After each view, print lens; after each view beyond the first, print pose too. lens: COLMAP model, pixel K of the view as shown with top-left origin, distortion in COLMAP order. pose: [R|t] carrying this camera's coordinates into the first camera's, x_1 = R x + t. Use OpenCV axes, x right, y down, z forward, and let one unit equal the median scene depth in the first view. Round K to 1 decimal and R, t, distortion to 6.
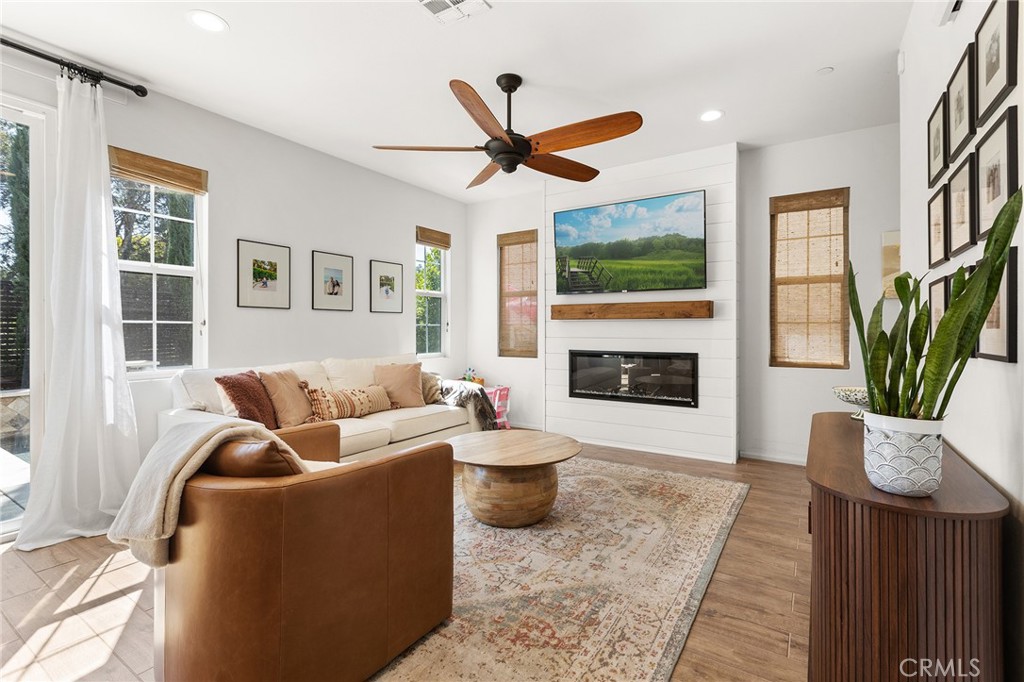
lens RADIAL K [[459.1, 0, 517.4], [0, 459.1, 330.5], [0, 0, 1]] dist [-0.000185, -0.000810]
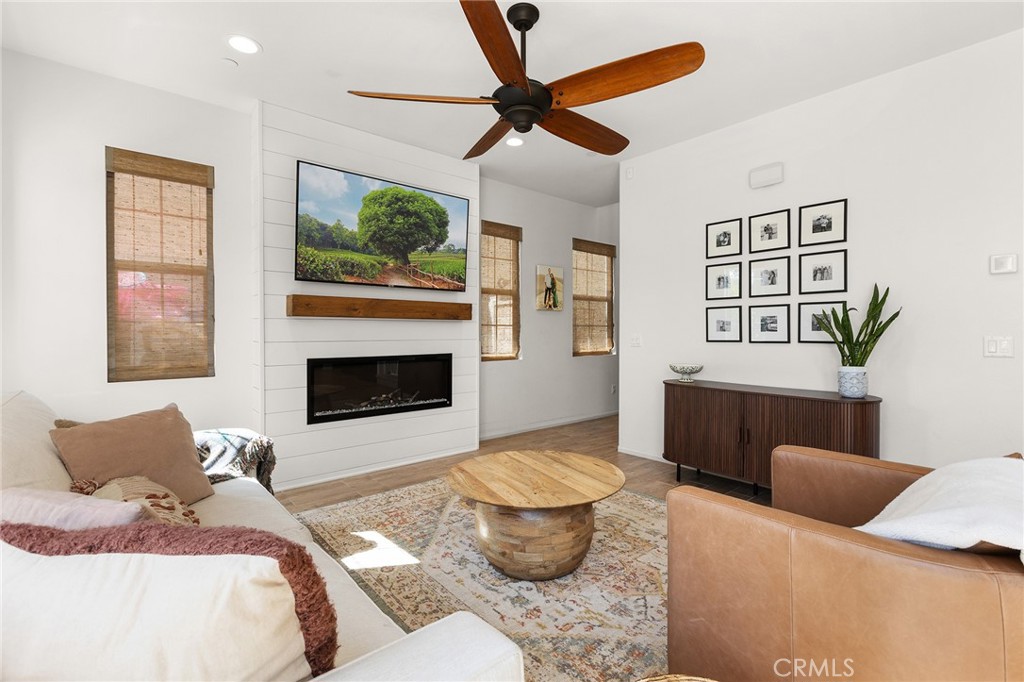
lens RADIAL K [[459.1, 0, 513.0], [0, 459.1, 342.2], [0, 0, 1]] dist [-0.000185, -0.000810]
pose [[0.289757, -0.021872, 0.956850, -0.704611], [0.003950, 0.999758, 0.021656, 0.002520], [-0.957092, -0.002495, 0.289773, 0.717920]]
